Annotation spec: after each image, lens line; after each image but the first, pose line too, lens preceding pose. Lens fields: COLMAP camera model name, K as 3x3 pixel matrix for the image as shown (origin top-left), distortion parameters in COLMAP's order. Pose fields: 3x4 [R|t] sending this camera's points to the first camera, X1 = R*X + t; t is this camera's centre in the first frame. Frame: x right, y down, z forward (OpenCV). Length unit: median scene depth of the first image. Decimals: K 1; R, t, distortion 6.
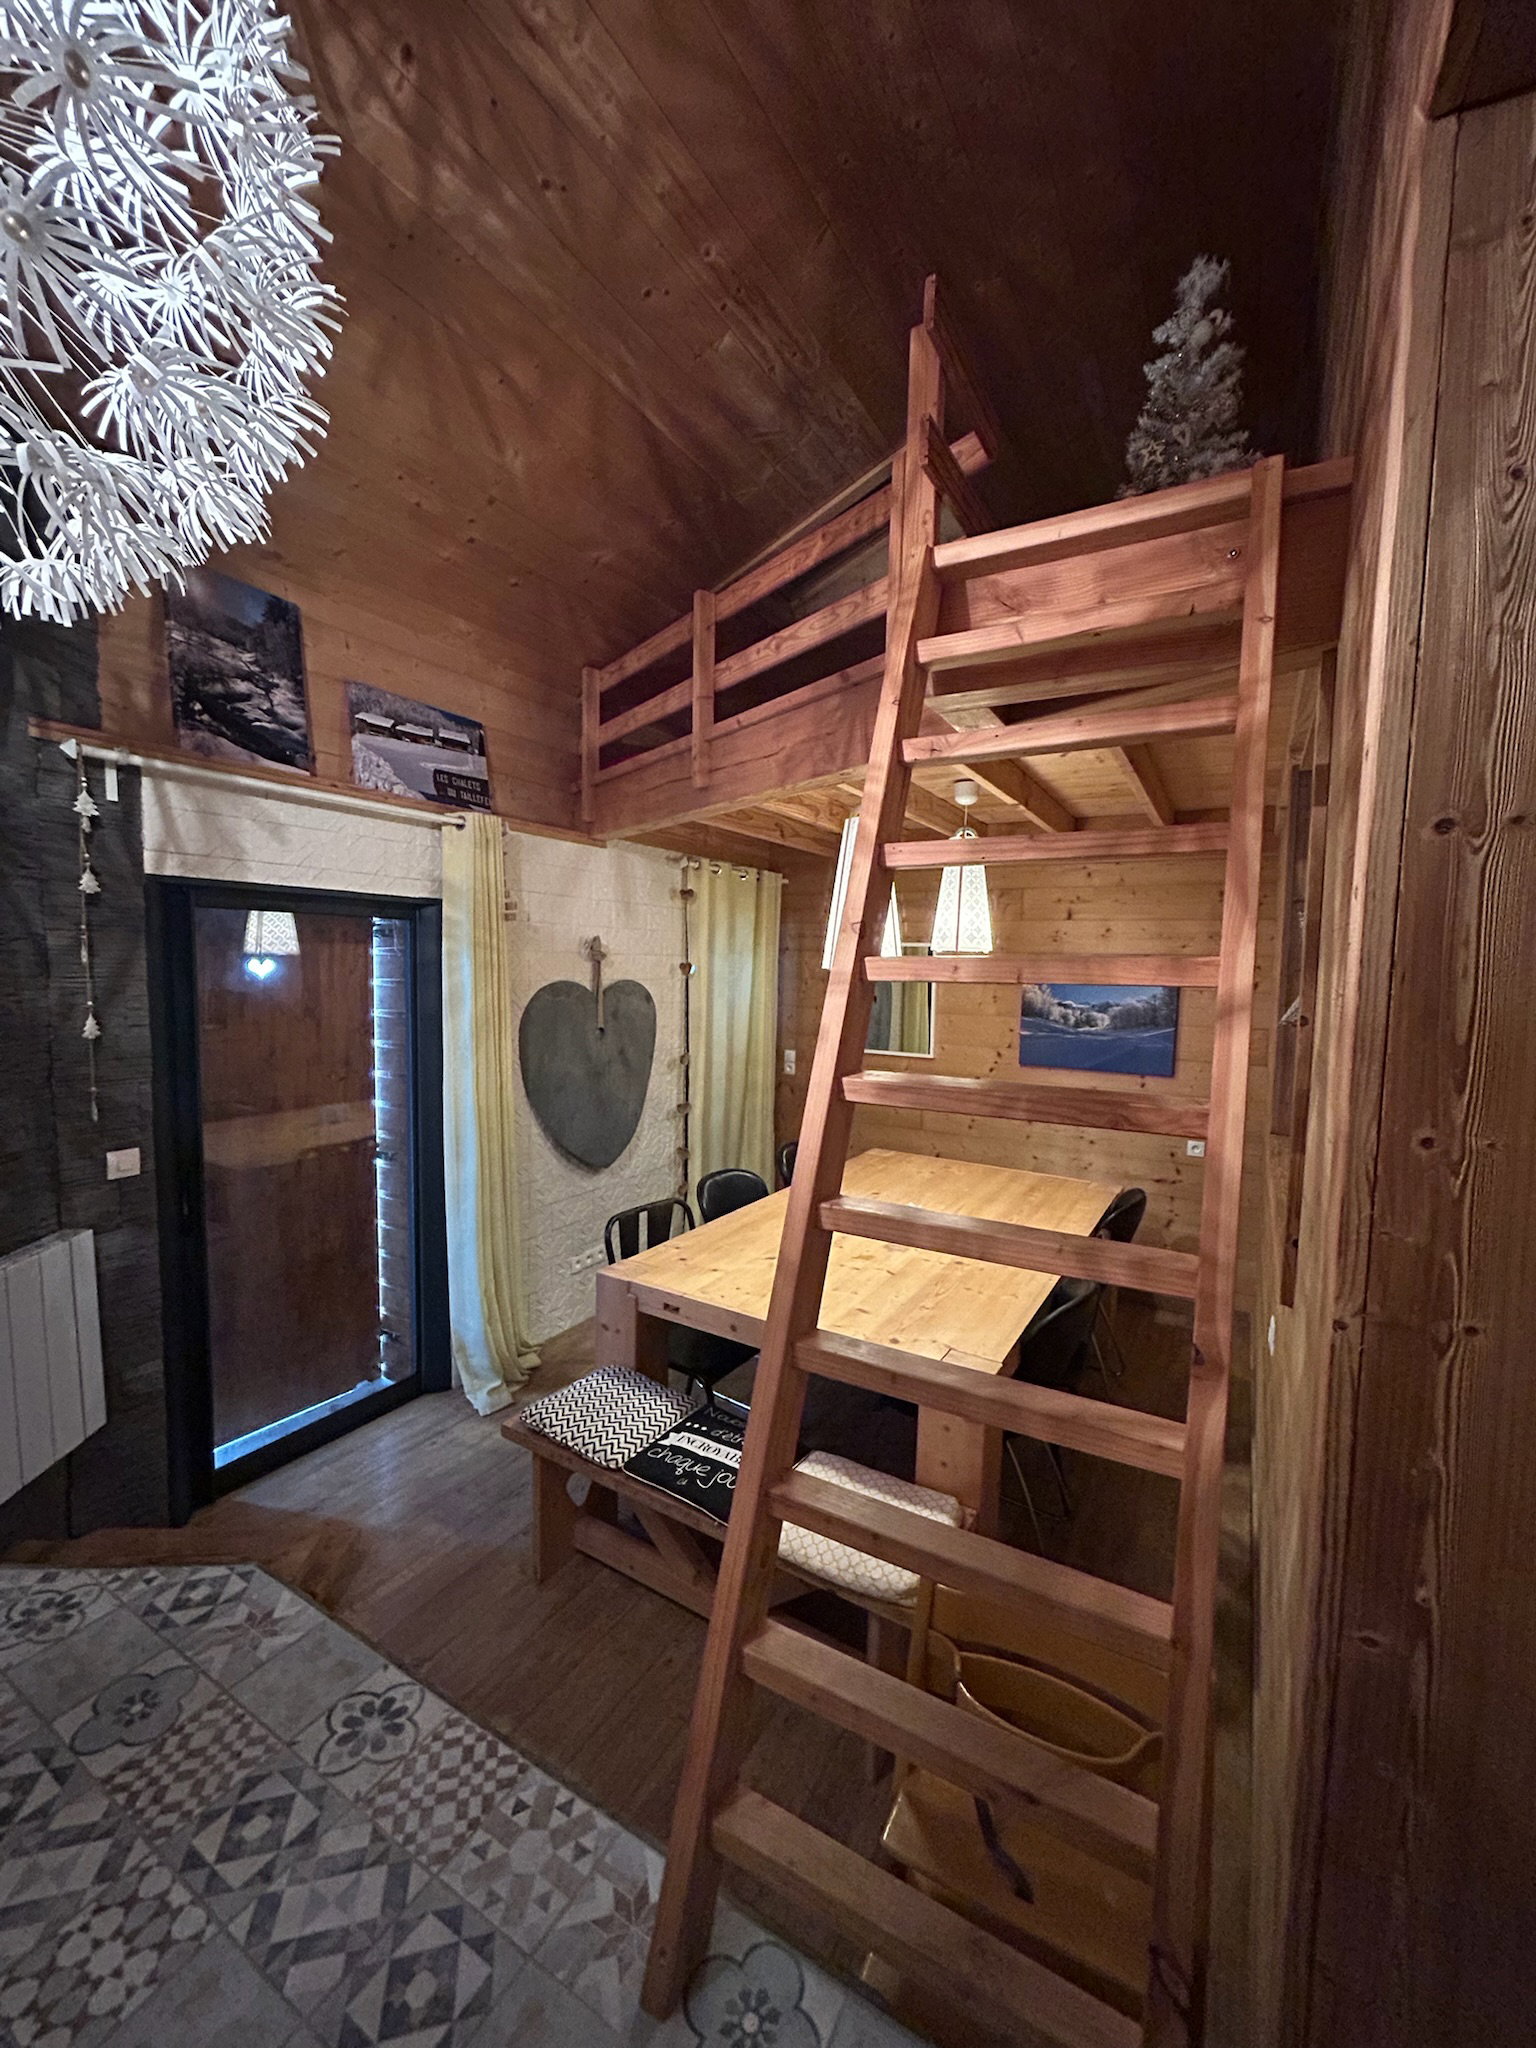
lens RADIAL K [[825.9, 0, 772.3], [0, 825.9, 1017.0], [0, 0, 1]] dist [-0.001908, -0.000490]
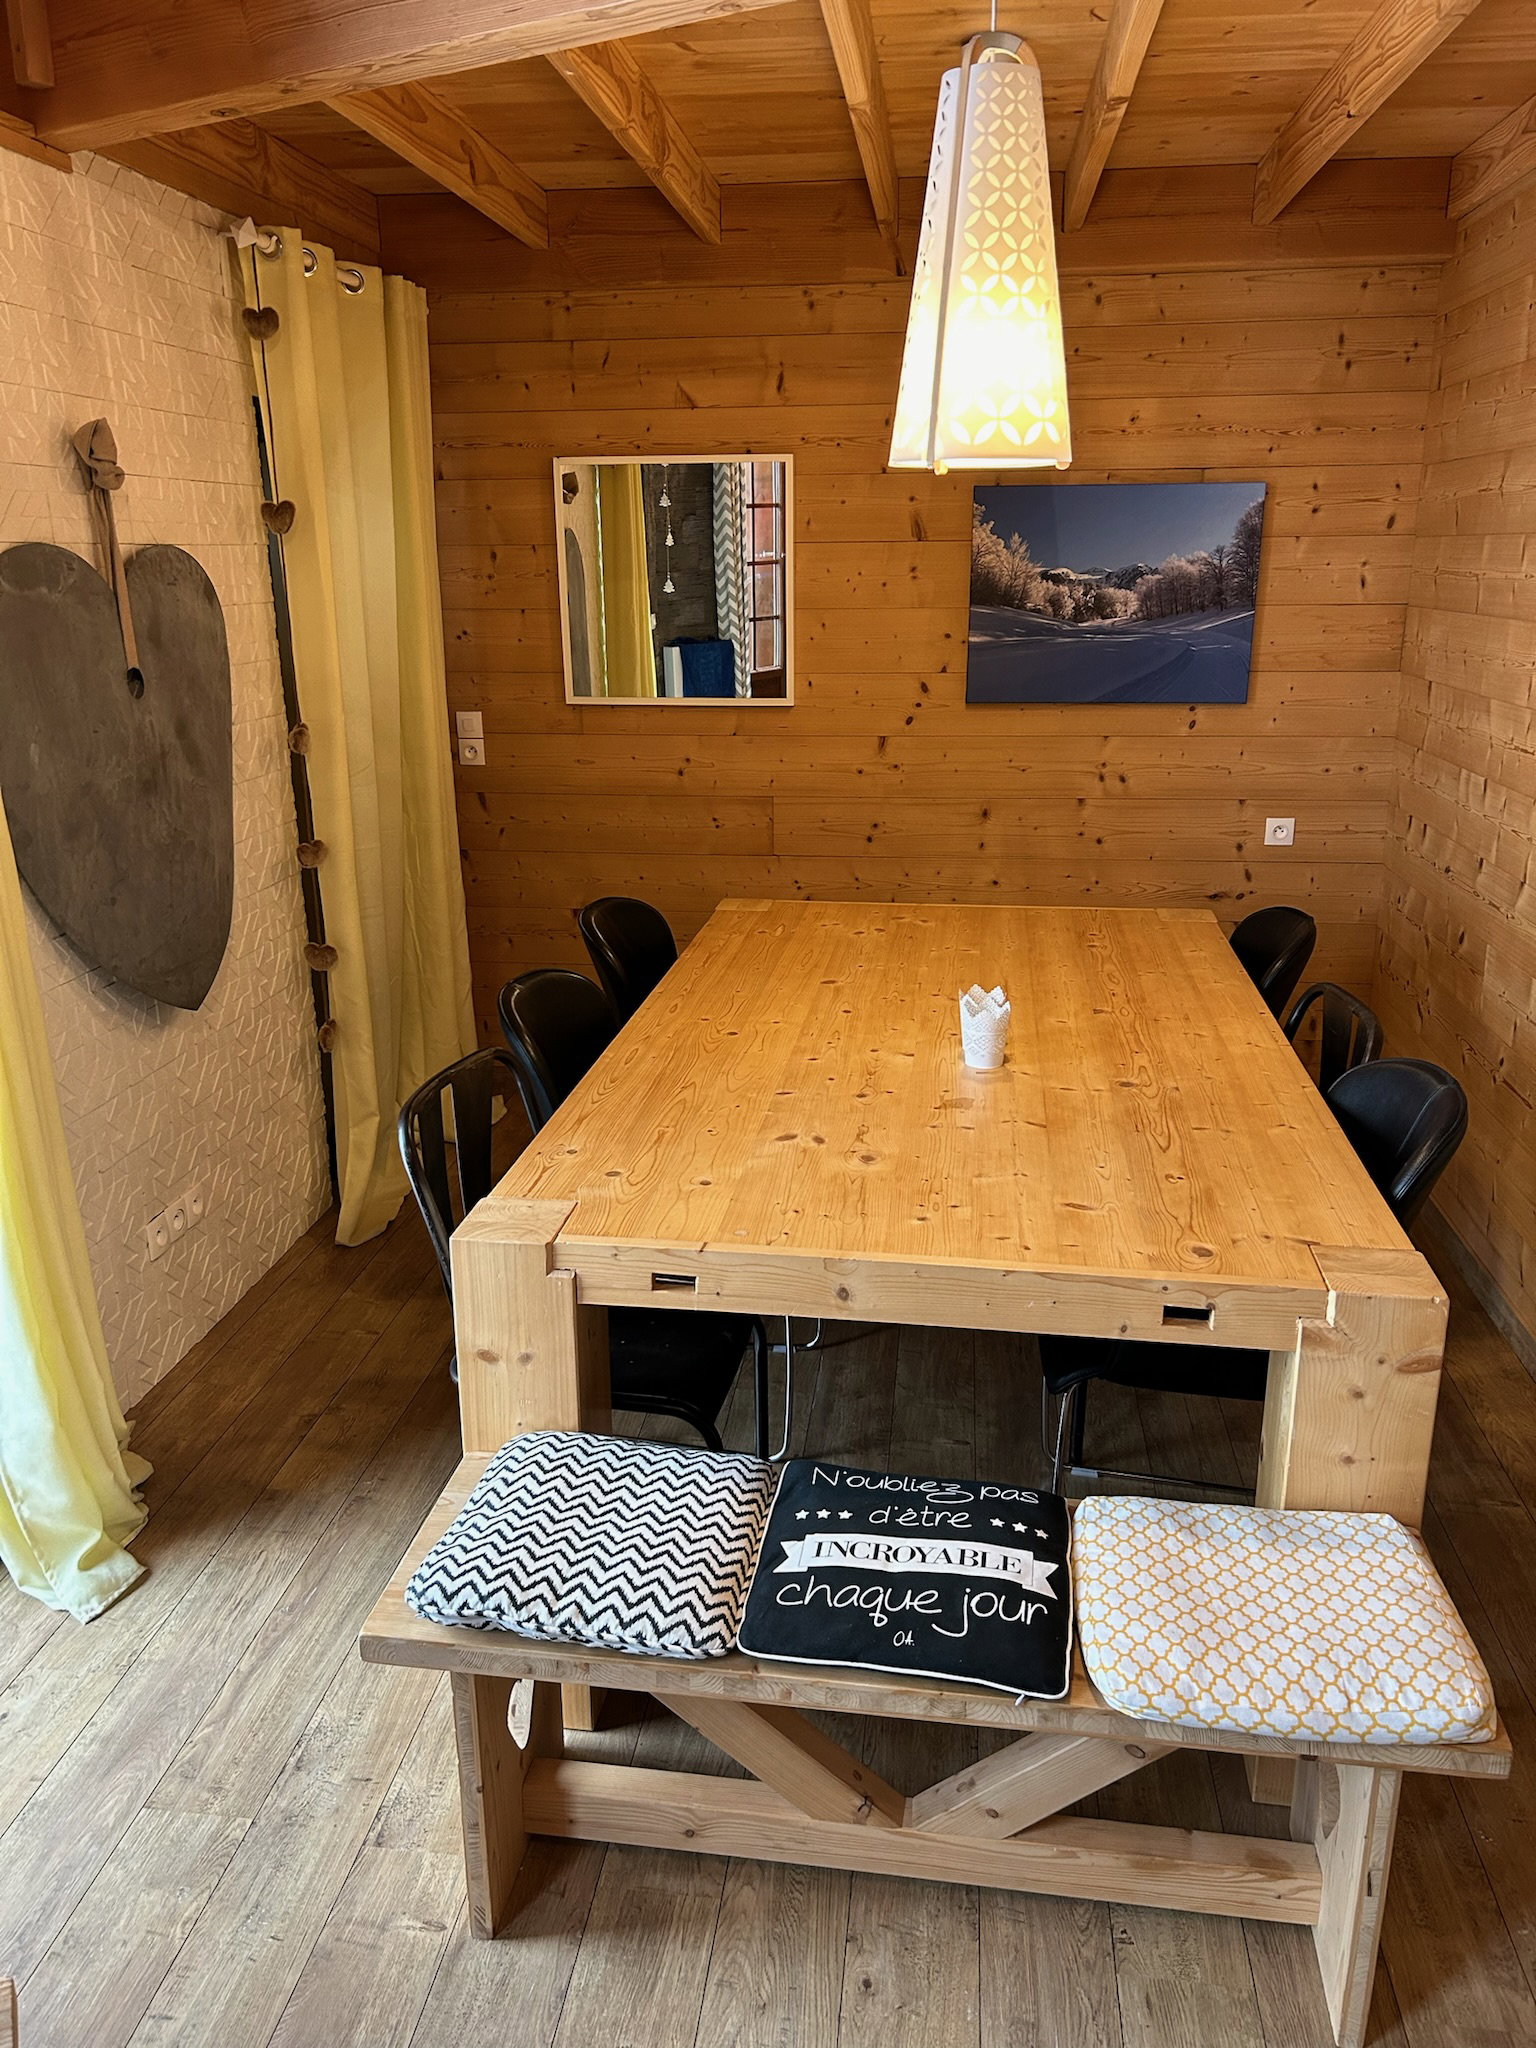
lens RADIAL K [[1547.1, 0, 762.5], [0, 1547.1, 1021.7], [0, 0, 1]] dist [0.022698, -0.005535]
pose [[0.920484, -0.141121, 0.364409, -0.407689], [0.056440, 0.970749, 0.233367, 0.037943], [-0.386683, -0.194243, 0.901524, 0.316507]]
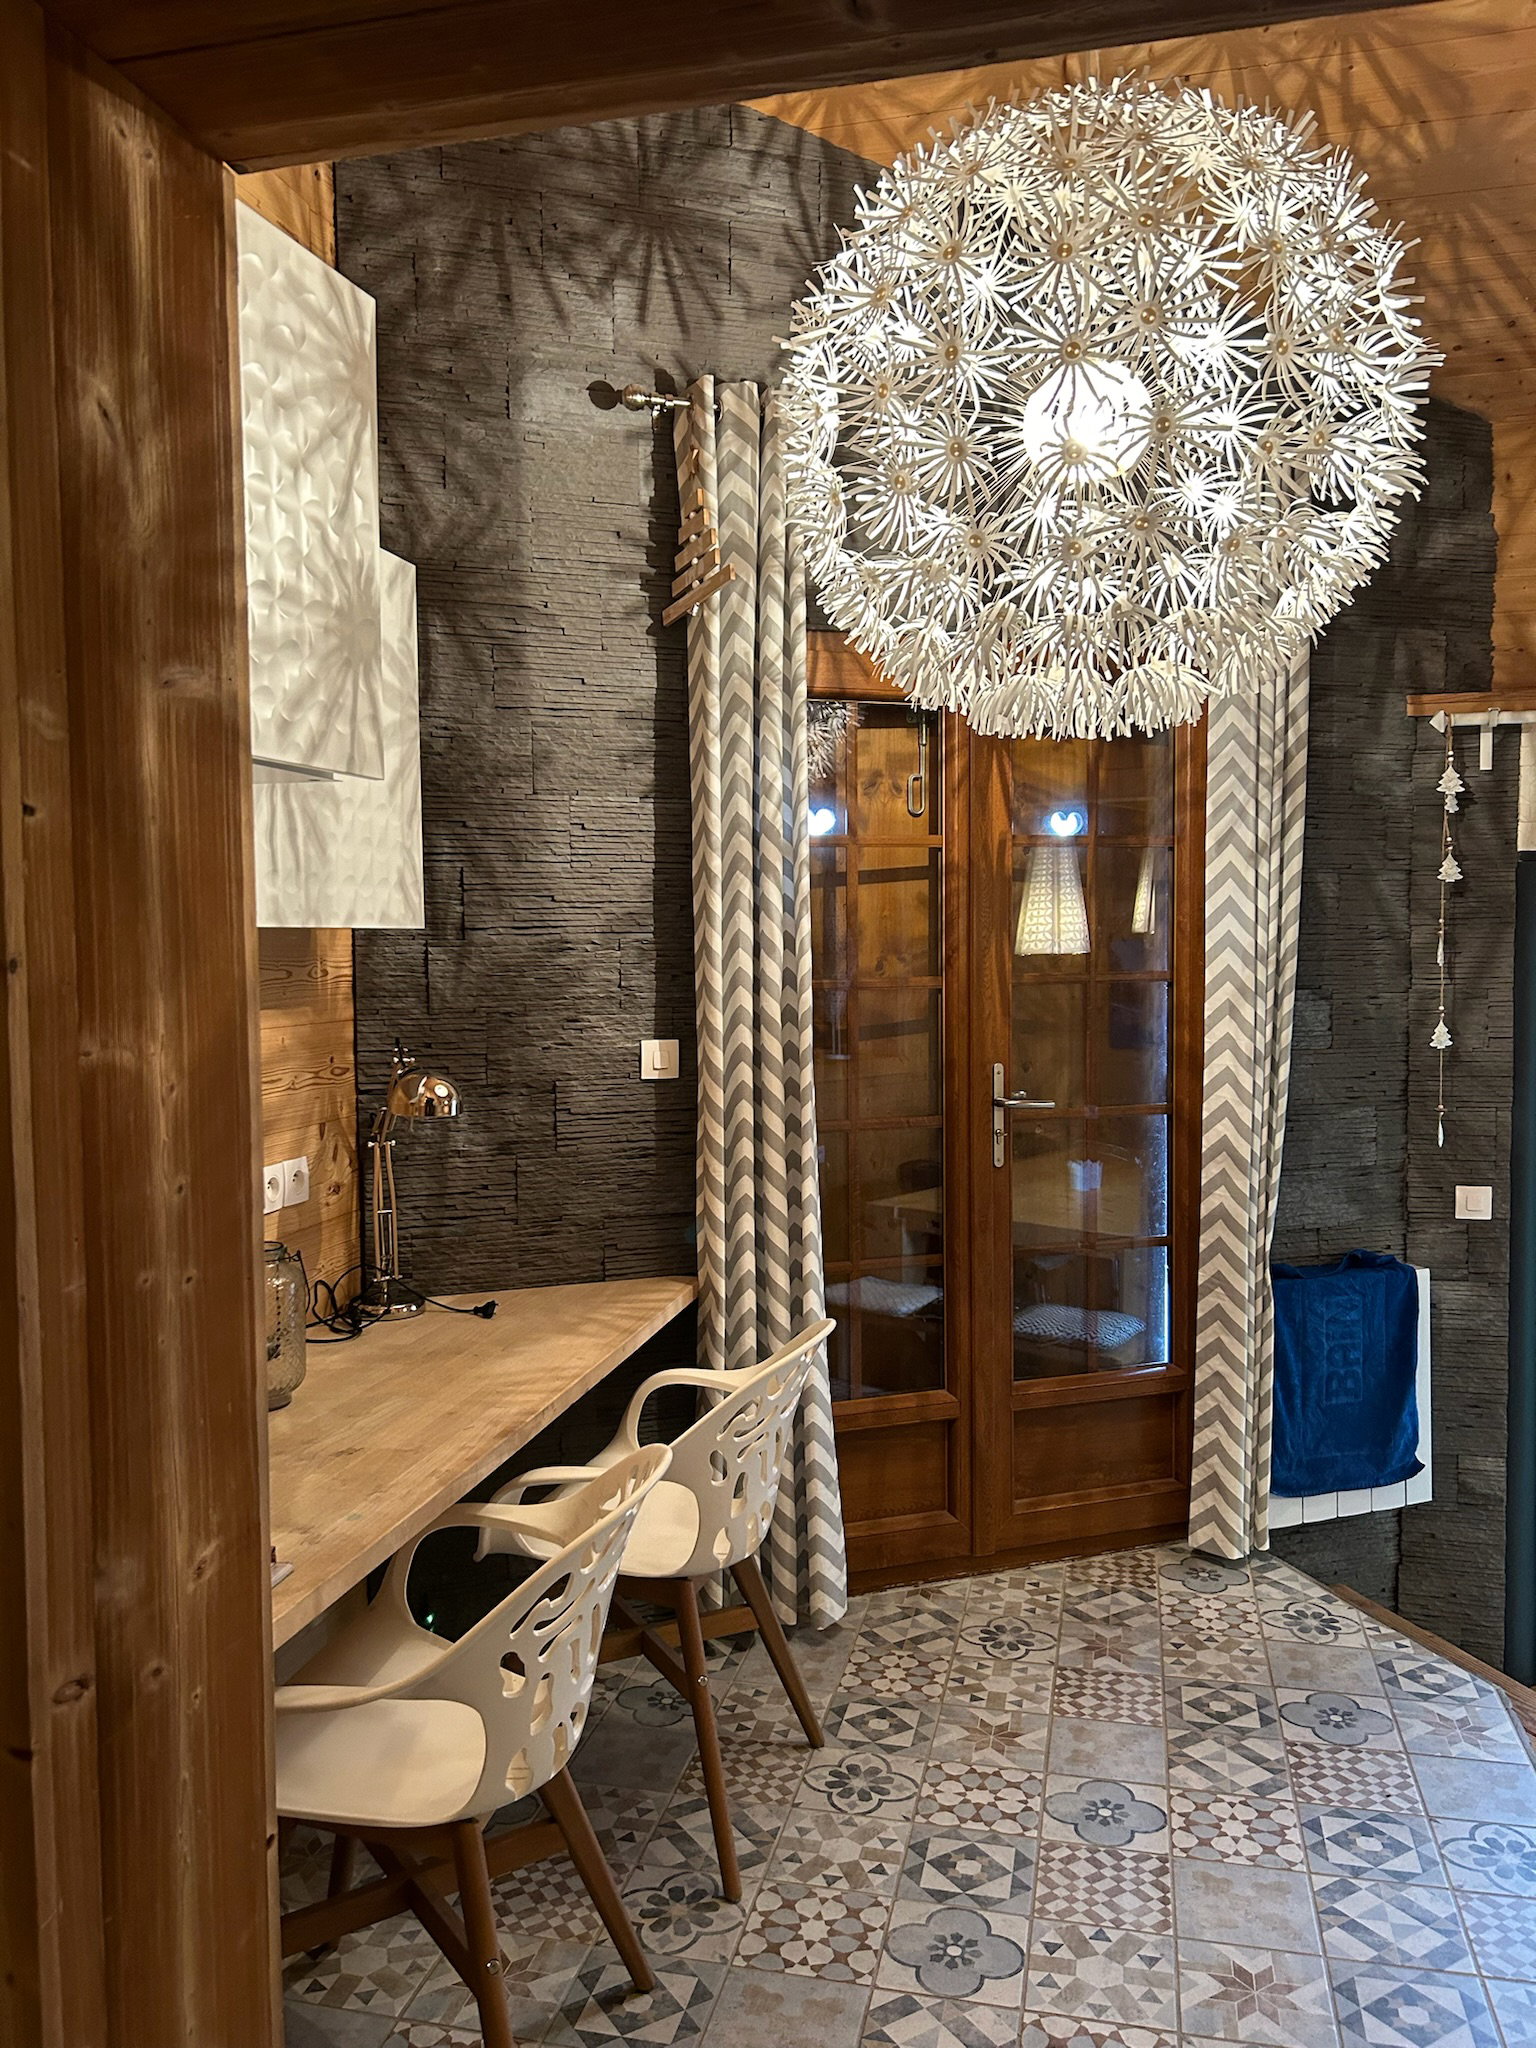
lens RADIAL K [[1547.1, 0, 769.9], [0, 1547.1, 1023.3], [0, 0, 1]] dist [0.022698, -0.005535]
pose [[0.296265, 0.028044, -0.954694, 0.506544], [-0.059843, 0.998150, 0.010750, 0.022257], [0.953229, 0.053947, 0.297395, -0.156102]]
